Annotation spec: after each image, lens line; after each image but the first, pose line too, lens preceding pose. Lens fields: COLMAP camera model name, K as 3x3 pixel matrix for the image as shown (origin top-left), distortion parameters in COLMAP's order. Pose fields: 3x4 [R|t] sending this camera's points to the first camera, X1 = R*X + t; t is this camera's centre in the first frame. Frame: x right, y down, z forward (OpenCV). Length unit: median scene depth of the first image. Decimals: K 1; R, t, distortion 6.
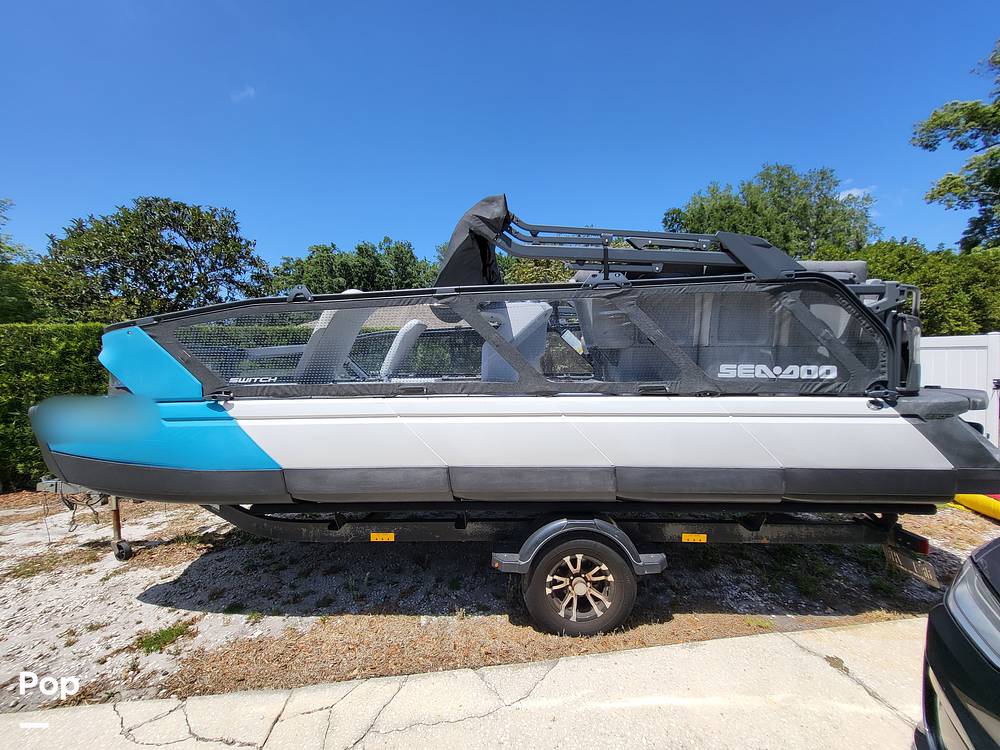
lens RADIAL K [[392.8, 0, 500.0], [0, 392.8, 375.0], [0, 0, 1]] dist [-0.000739, -0.000086]
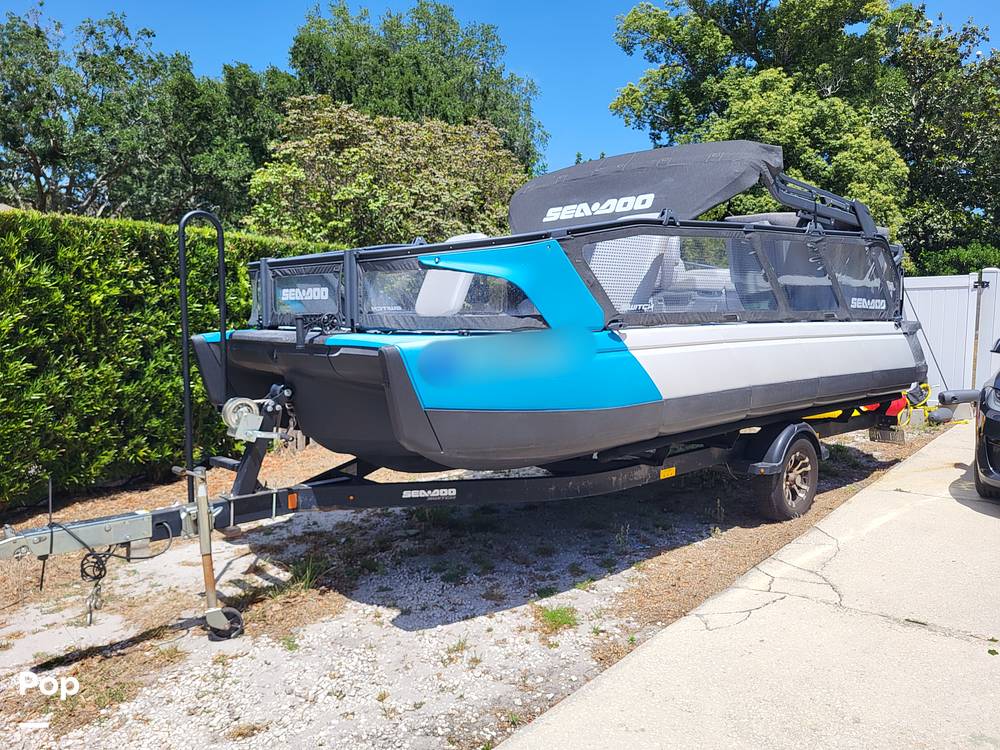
lens RADIAL K [[760.4, 0, 516.6], [0, 760.4, 376.0], [0, 0, 1]] dist [0.025045, -0.009285]
pose [[0.711369, -0.054827, 0.700677, -1.840204], [0.017264, 0.998015, 0.060566, 0.053900], [-0.702606, -0.030988, 0.710904, -0.061955]]
